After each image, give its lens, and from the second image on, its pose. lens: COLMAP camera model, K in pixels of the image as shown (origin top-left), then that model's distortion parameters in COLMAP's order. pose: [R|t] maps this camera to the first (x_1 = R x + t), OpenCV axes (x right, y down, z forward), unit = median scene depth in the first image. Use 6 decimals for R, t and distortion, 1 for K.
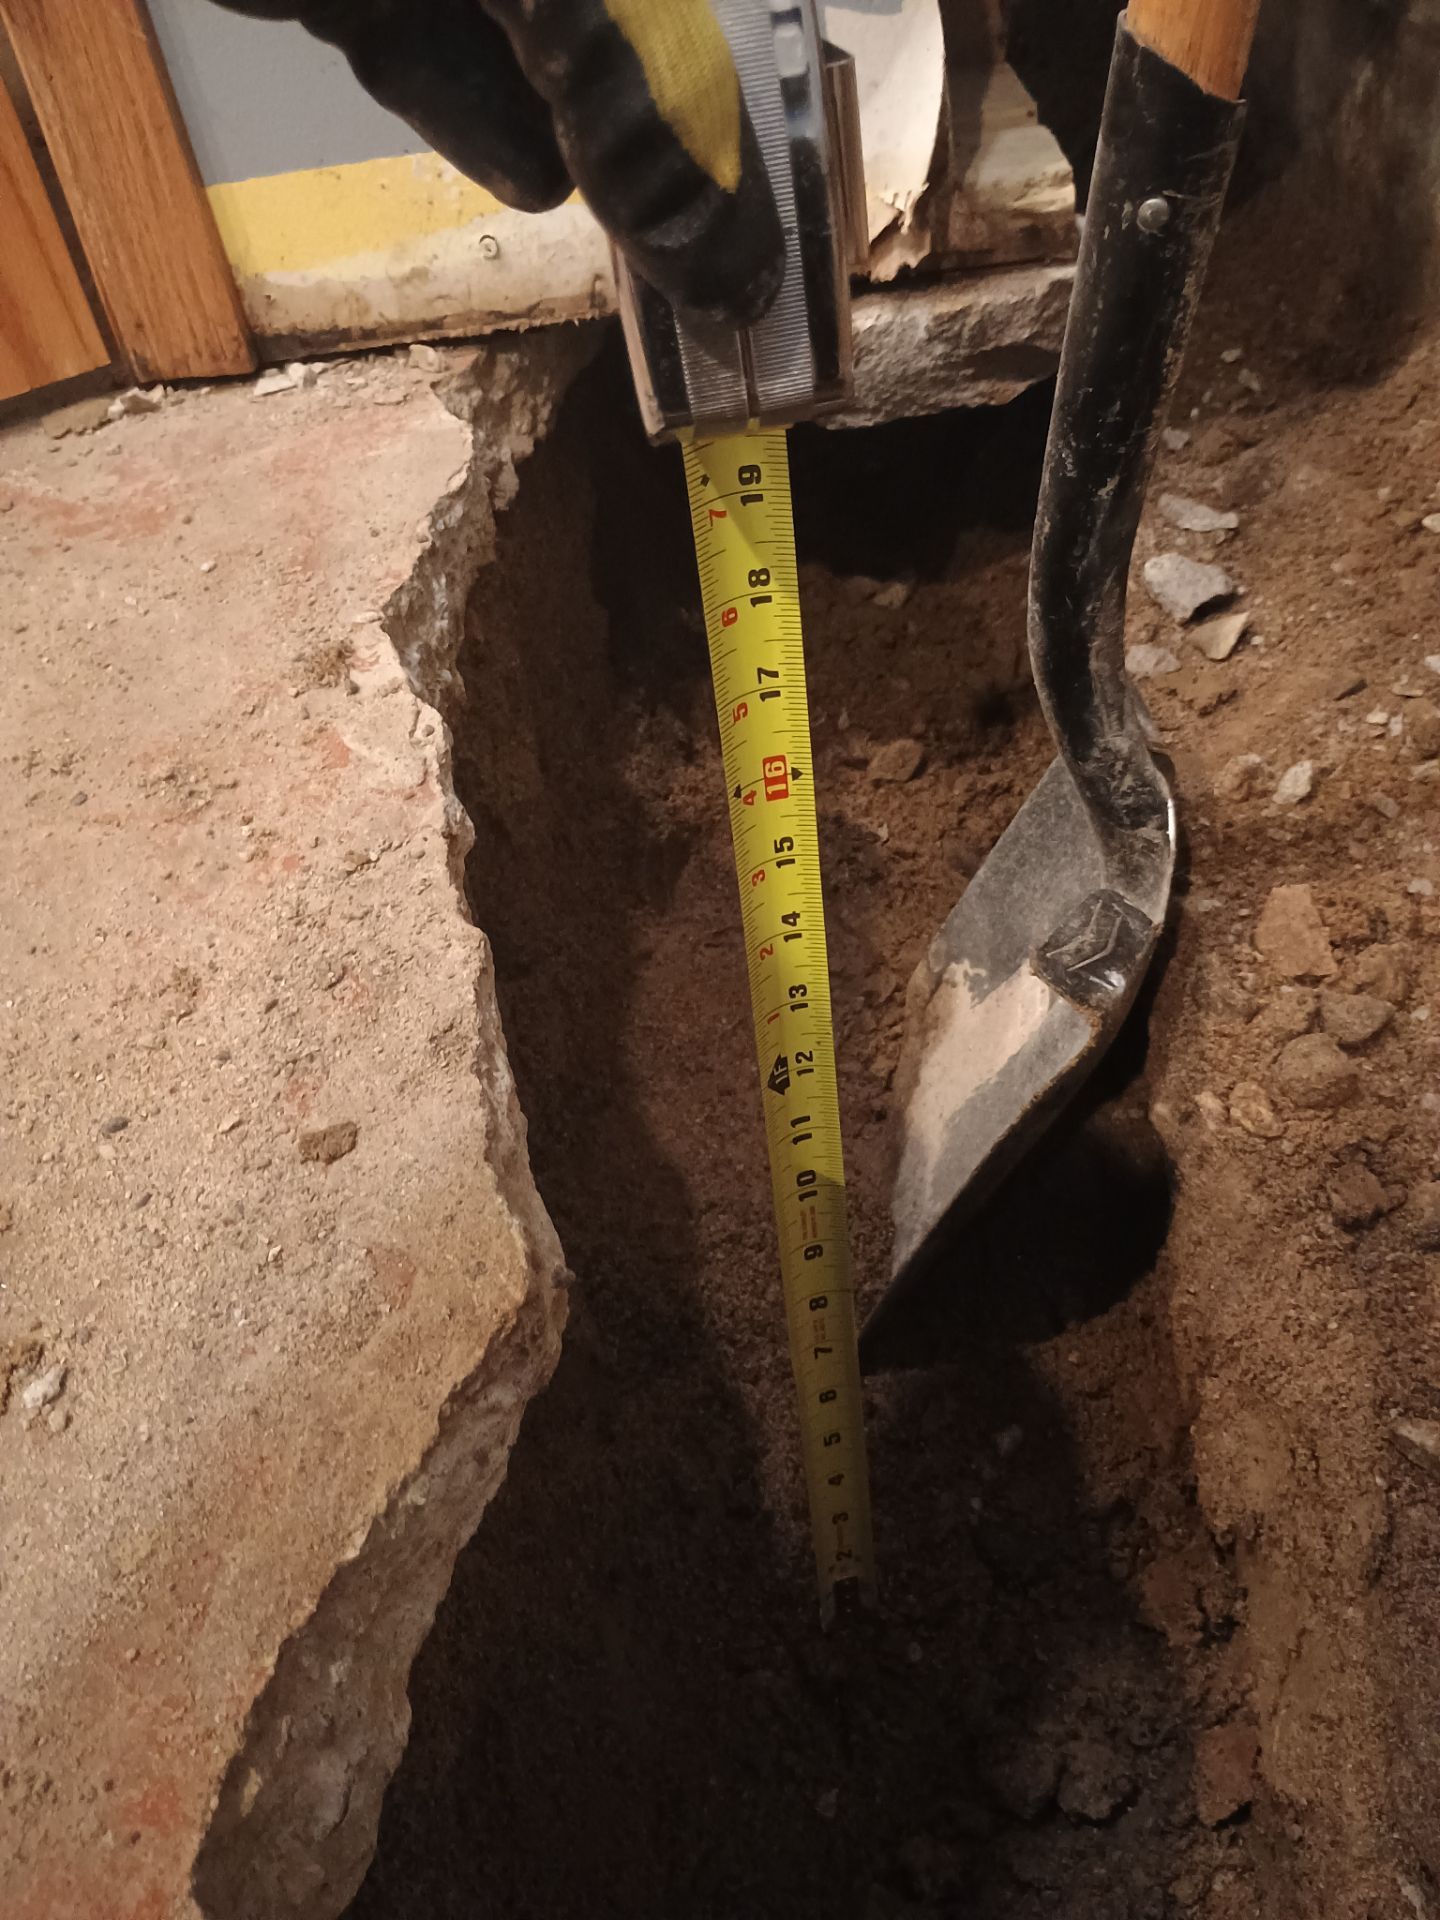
lens RADIAL K [[1671.0, 0, 730.0], [0, 1671.0, 977.9], [0, 0, 1]] dist [0.062678, -0.087767]
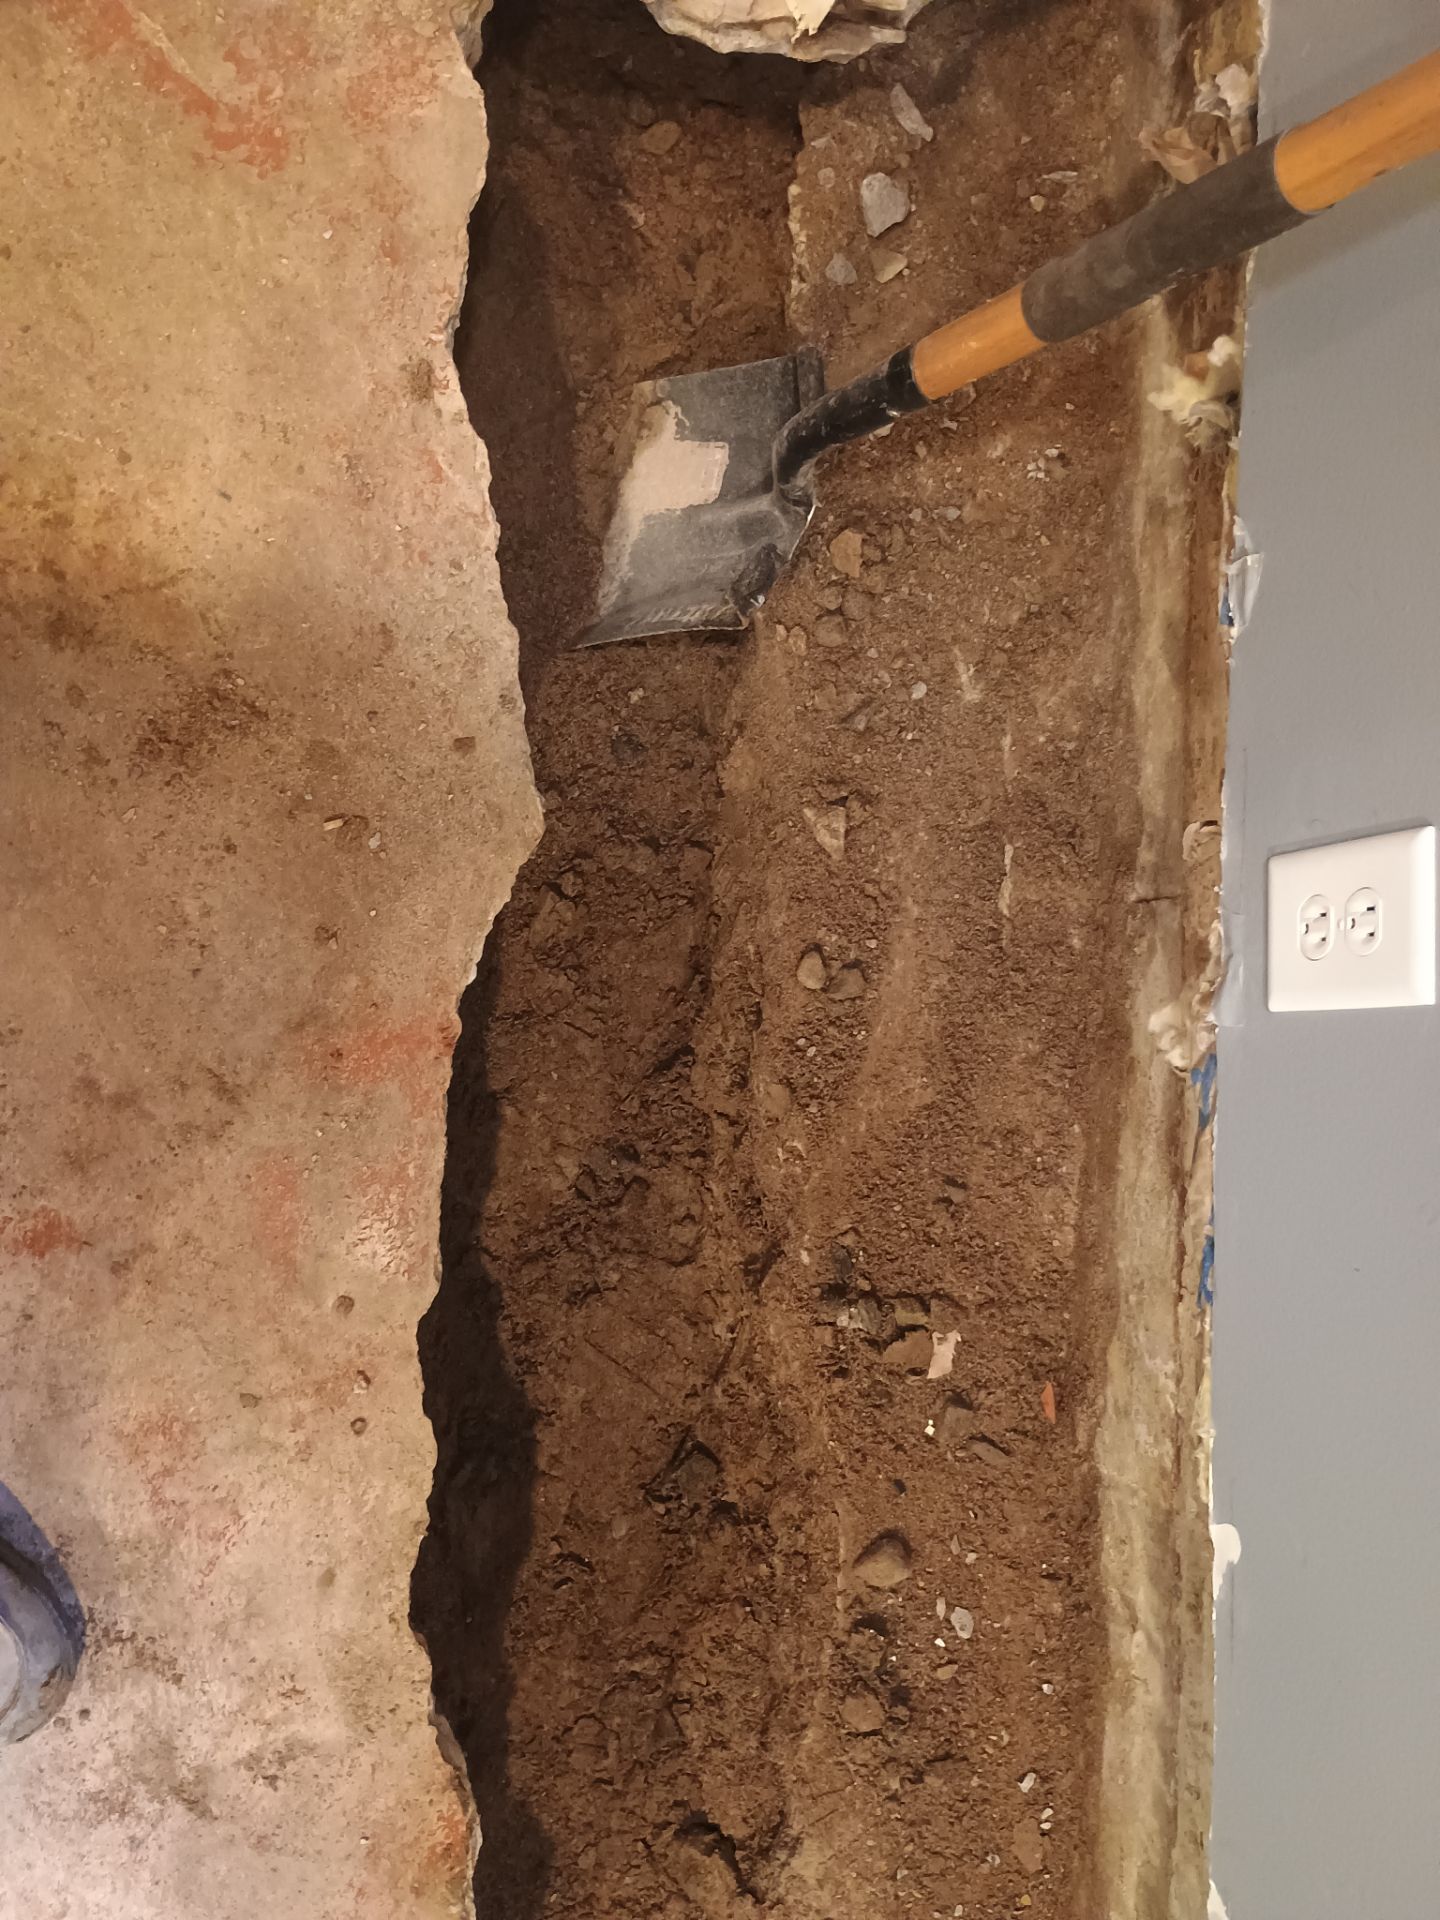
lens RADIAL K [[1671.0, 0, 718.7], [0, 1671.0, 968.1], [0, 0, 1]] dist [0.062678, -0.087767]
pose [[0.926512, 0.070182, 0.369662, -0.439642], [-0.314860, 0.682508, 0.659580, -0.815883], [-0.206006, -0.727501, 0.654449, -0.557964]]
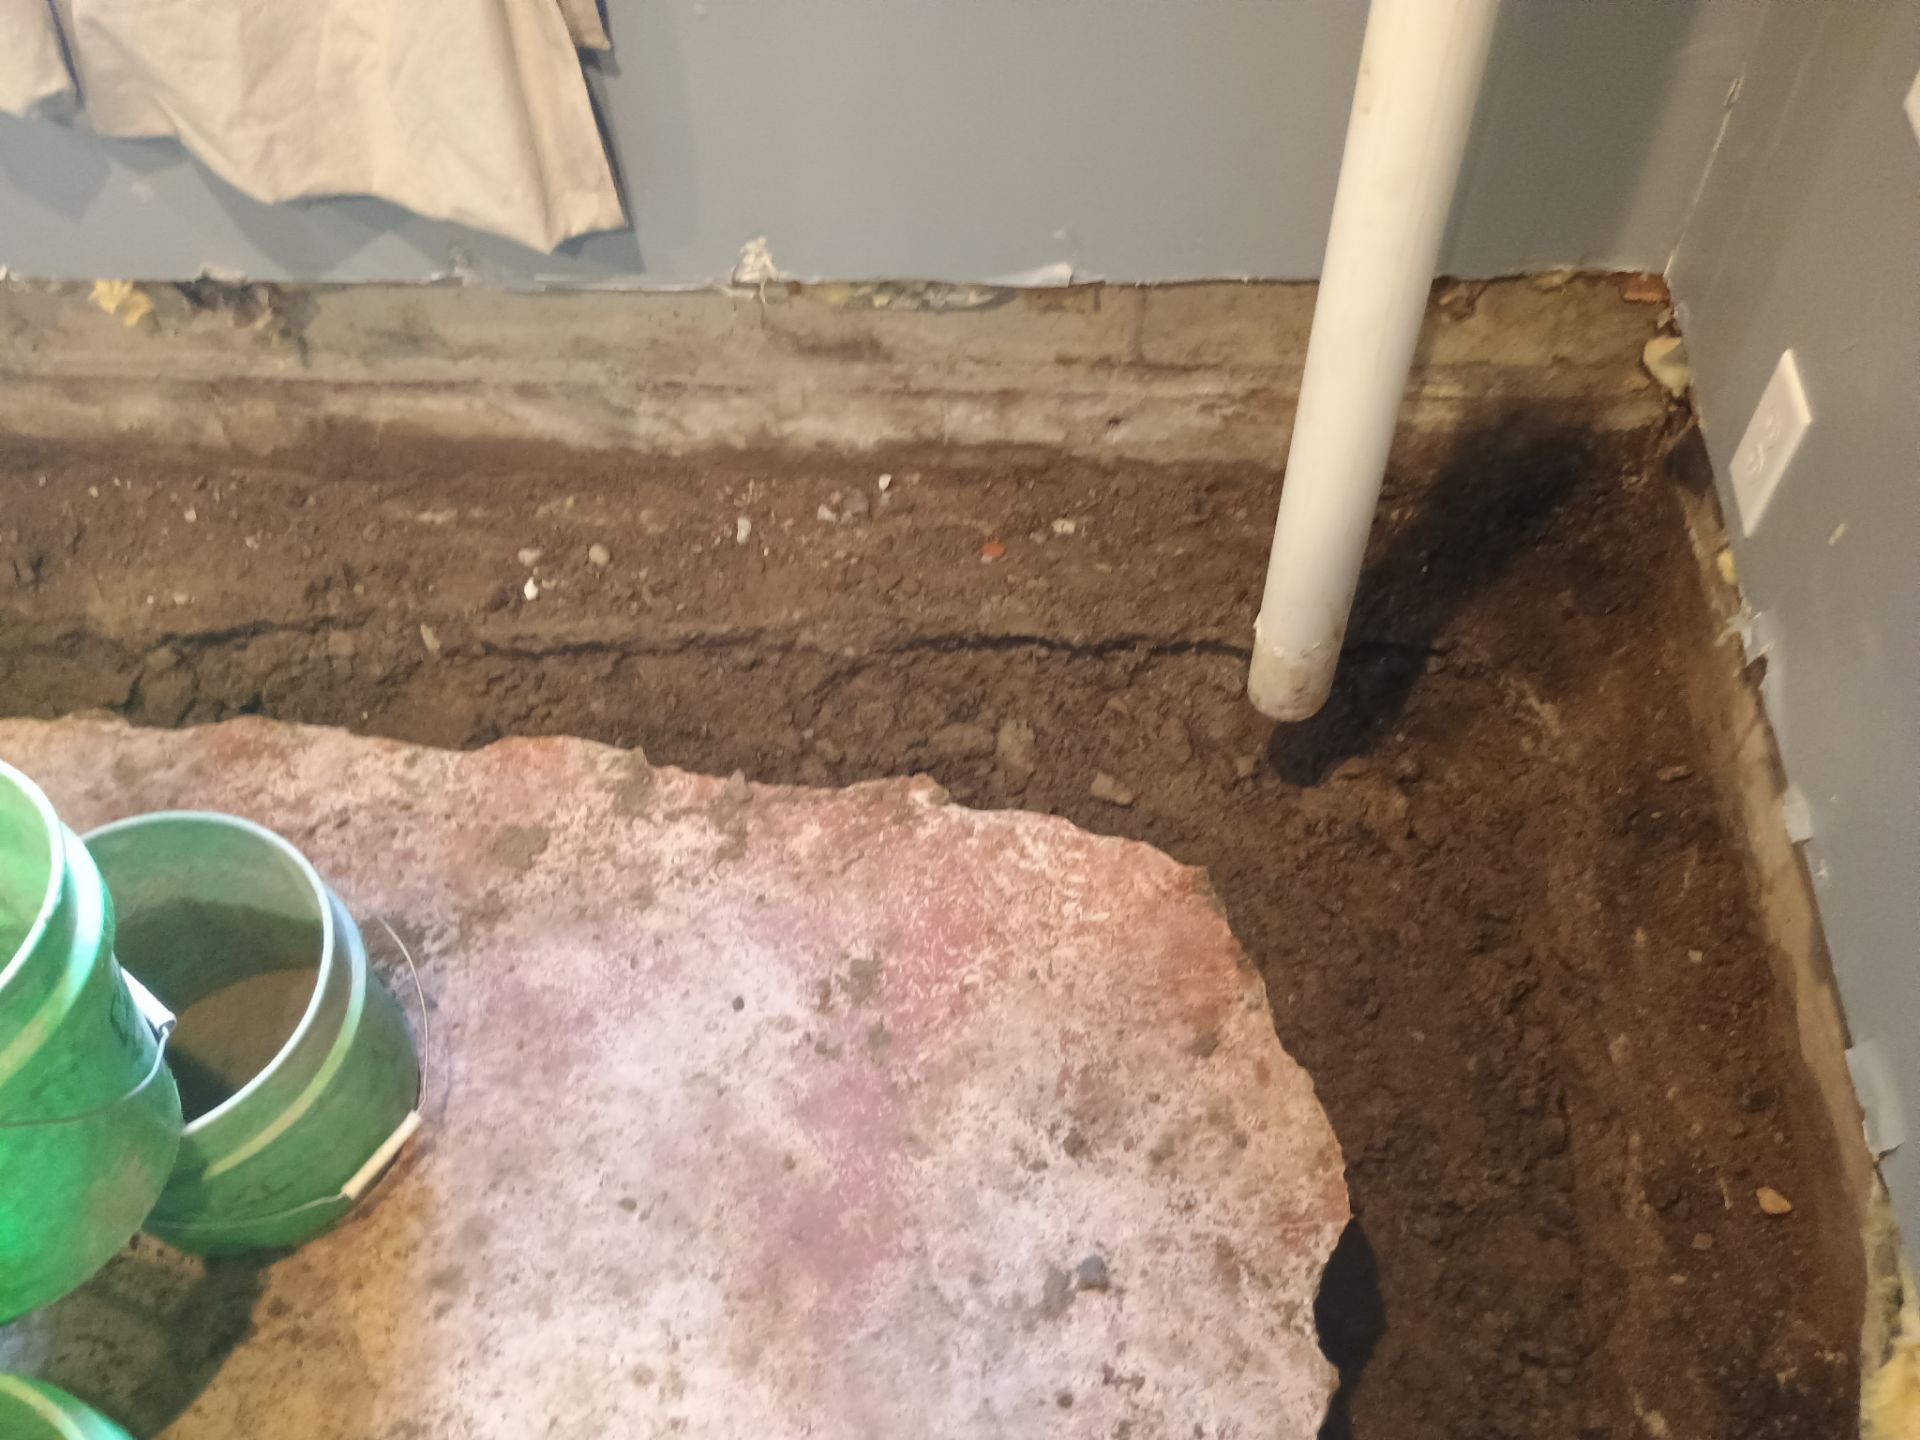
lens RADIAL K [[1671.0, 0, 951.9], [0, 1671.0, 736.0], [0, 0, 1]] dist [0.062678, -0.087767]
pose [[0.112775, -0.723432, 0.681122, -1.487264], [0.693517, 0.548211, 0.467438, 0.710496], [-0.711558, 0.419655, 0.563537, -2.523478]]
